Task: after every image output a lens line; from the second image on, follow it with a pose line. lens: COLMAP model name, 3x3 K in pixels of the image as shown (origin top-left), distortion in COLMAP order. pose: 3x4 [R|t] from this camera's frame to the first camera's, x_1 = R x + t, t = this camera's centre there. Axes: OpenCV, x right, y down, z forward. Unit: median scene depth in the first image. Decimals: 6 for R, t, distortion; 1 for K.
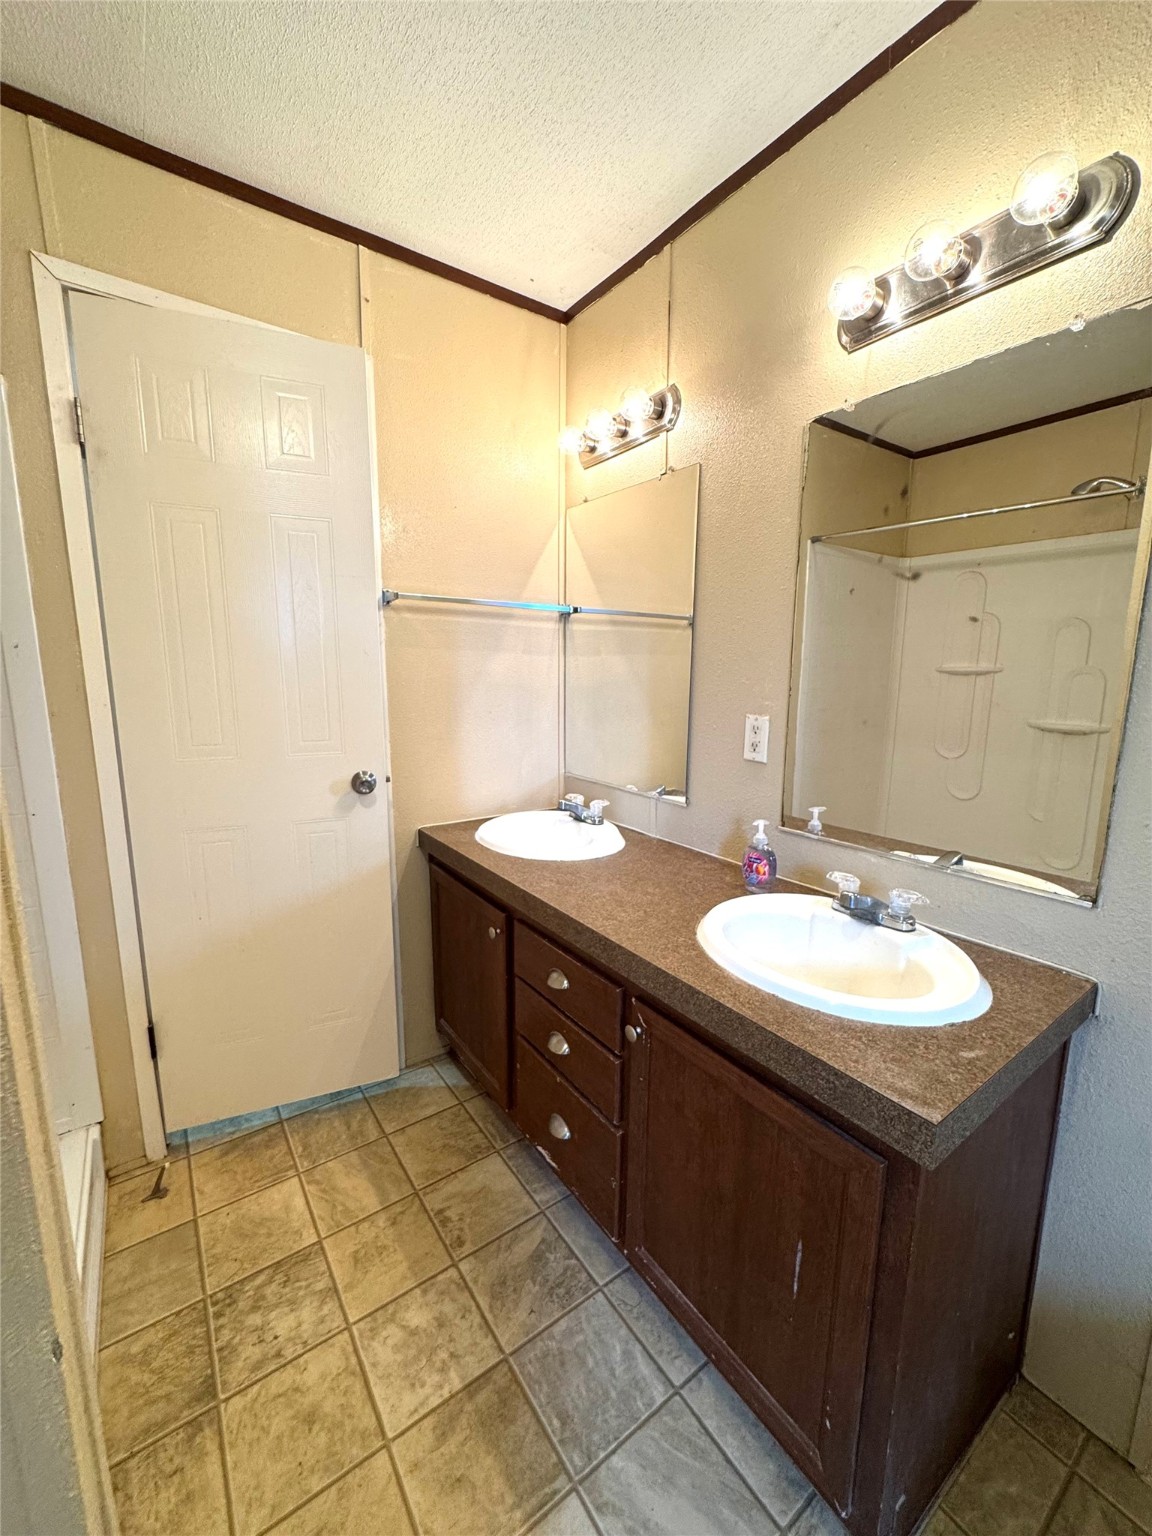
lens RADIAL K [[610.0, 0, 577.5], [0, 610.0, 767.7], [0, 0, 1]] dist [-0.002626, 0.000482]
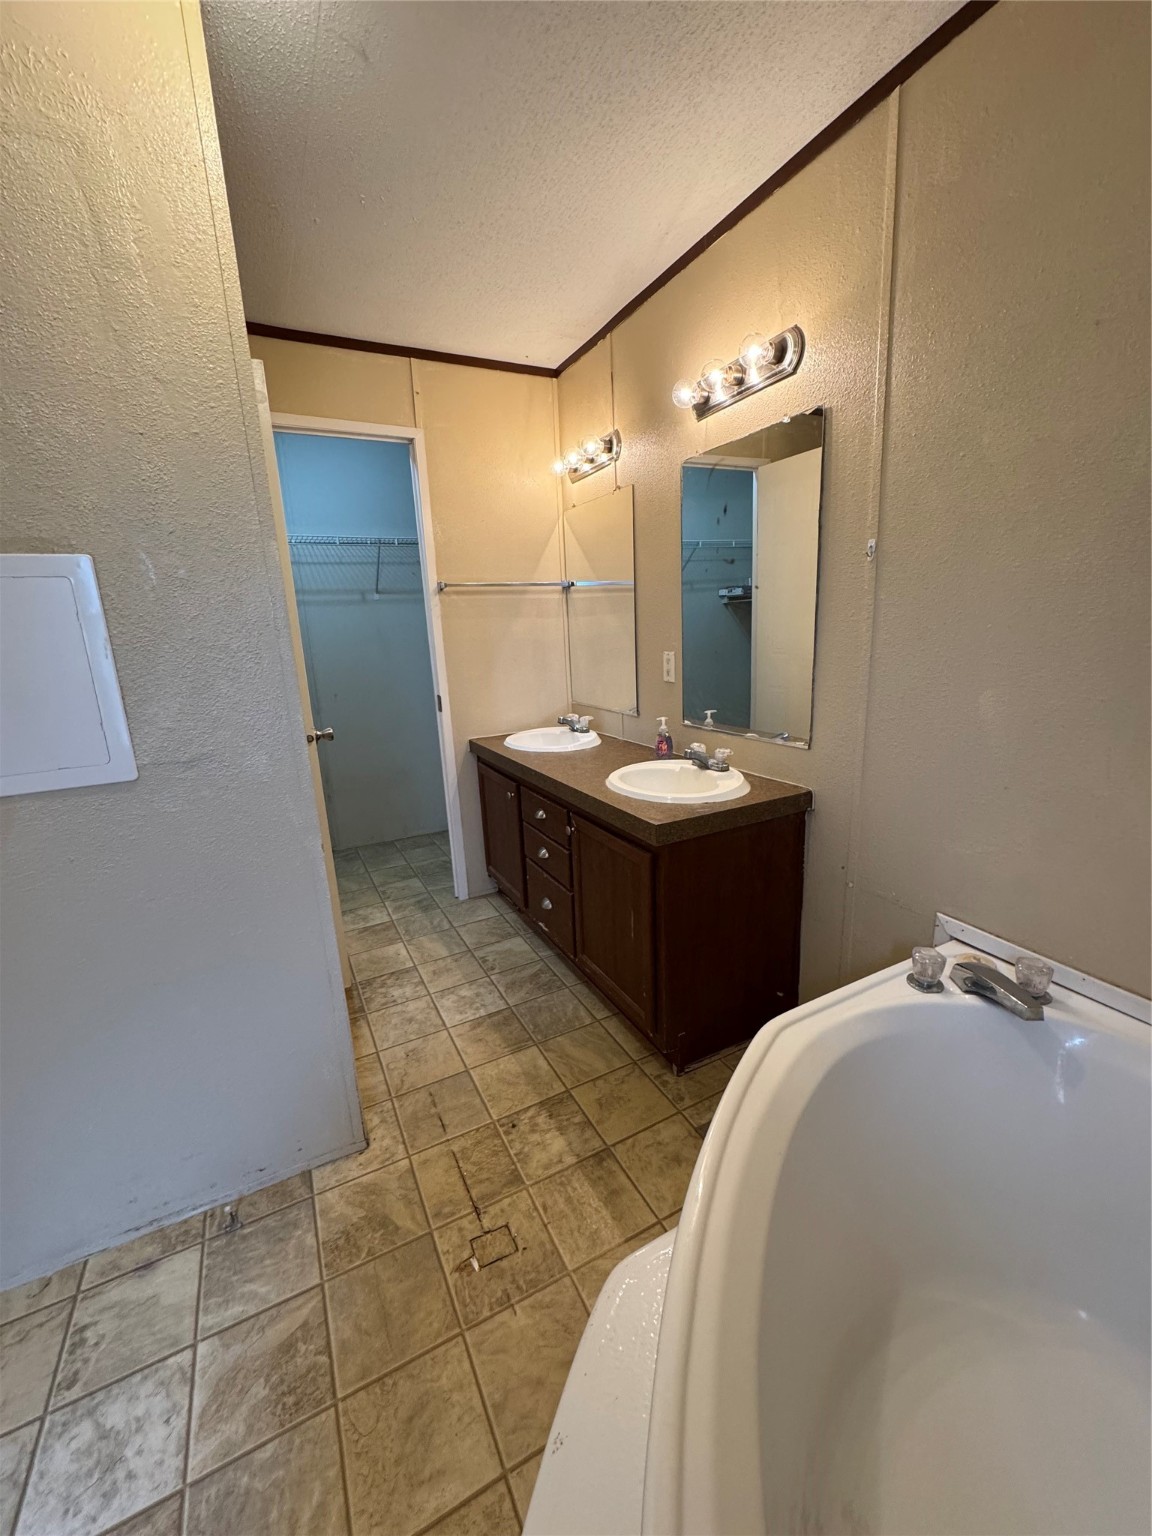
lens RADIAL K [[610.0, 0, 577.5], [0, 610.0, 767.7], [0, 0, 1]] dist [-0.002626, 0.000482]
pose [[0.988548, -0.017955, -0.149835, 0.289240], [0.028712, 0.997138, 0.069939, 0.091281], [0.148151, -0.073440, 0.986234, -0.574080]]
